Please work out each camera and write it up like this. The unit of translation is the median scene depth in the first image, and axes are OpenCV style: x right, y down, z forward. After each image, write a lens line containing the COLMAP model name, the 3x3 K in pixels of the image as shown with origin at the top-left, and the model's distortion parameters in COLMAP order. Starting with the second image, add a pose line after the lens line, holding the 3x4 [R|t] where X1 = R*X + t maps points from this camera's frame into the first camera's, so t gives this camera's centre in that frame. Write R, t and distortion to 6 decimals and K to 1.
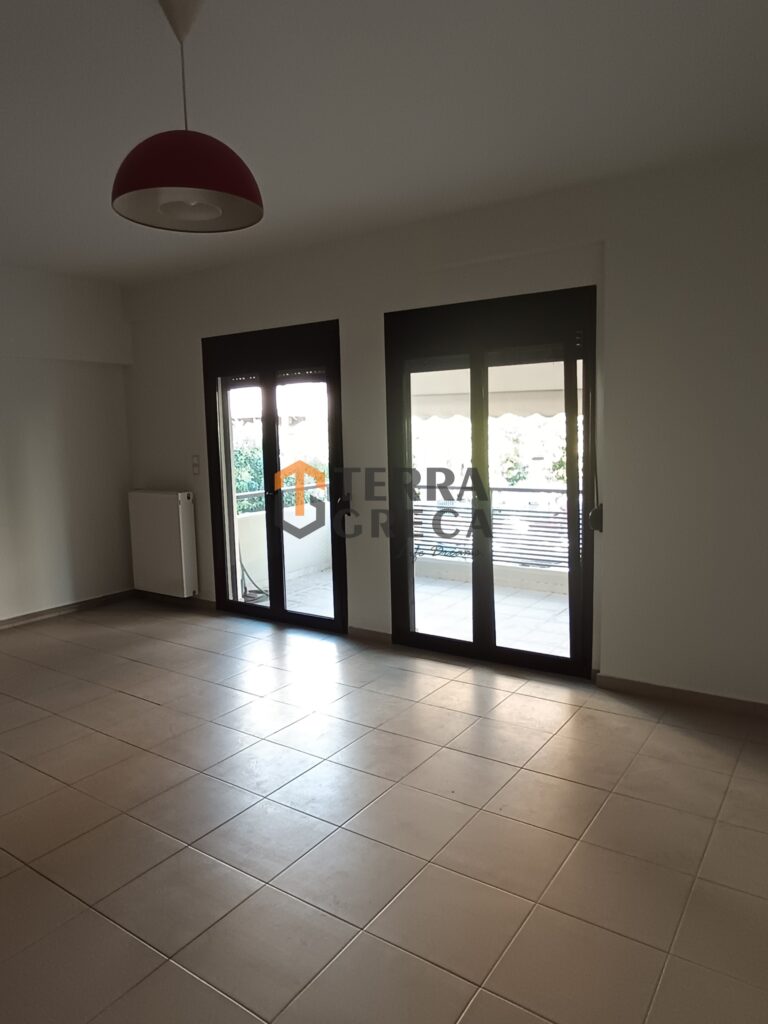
lens RADIAL K [[730.4, 0, 387.9], [0, 730.4, 511.6], [0, 0, 1]] dist [0.022708, 0.038416]
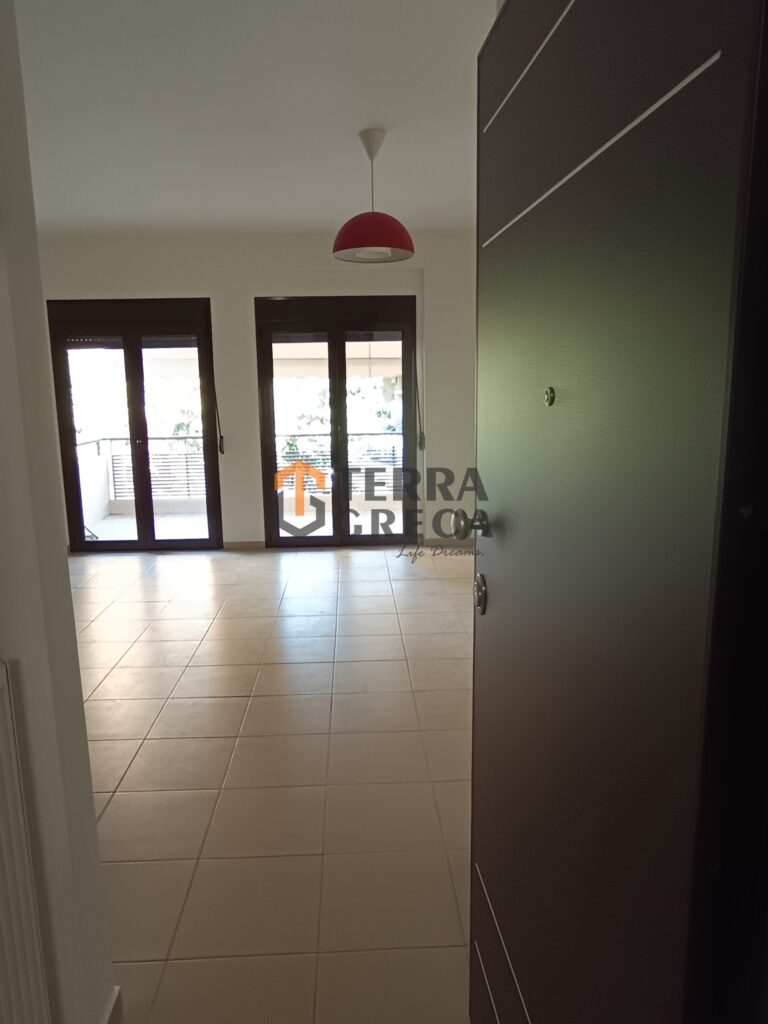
lens RADIAL K [[730.4, 0, 387.9], [0, 730.4, 511.6], [0, 0, 1]] dist [0.022708, 0.038416]
pose [[0.796343, -0.097015, 0.597015, -0.608507], [0.071975, 0.995239, 0.065721, 0.043375], [-0.600548, -0.009366, 0.799534, -0.198781]]
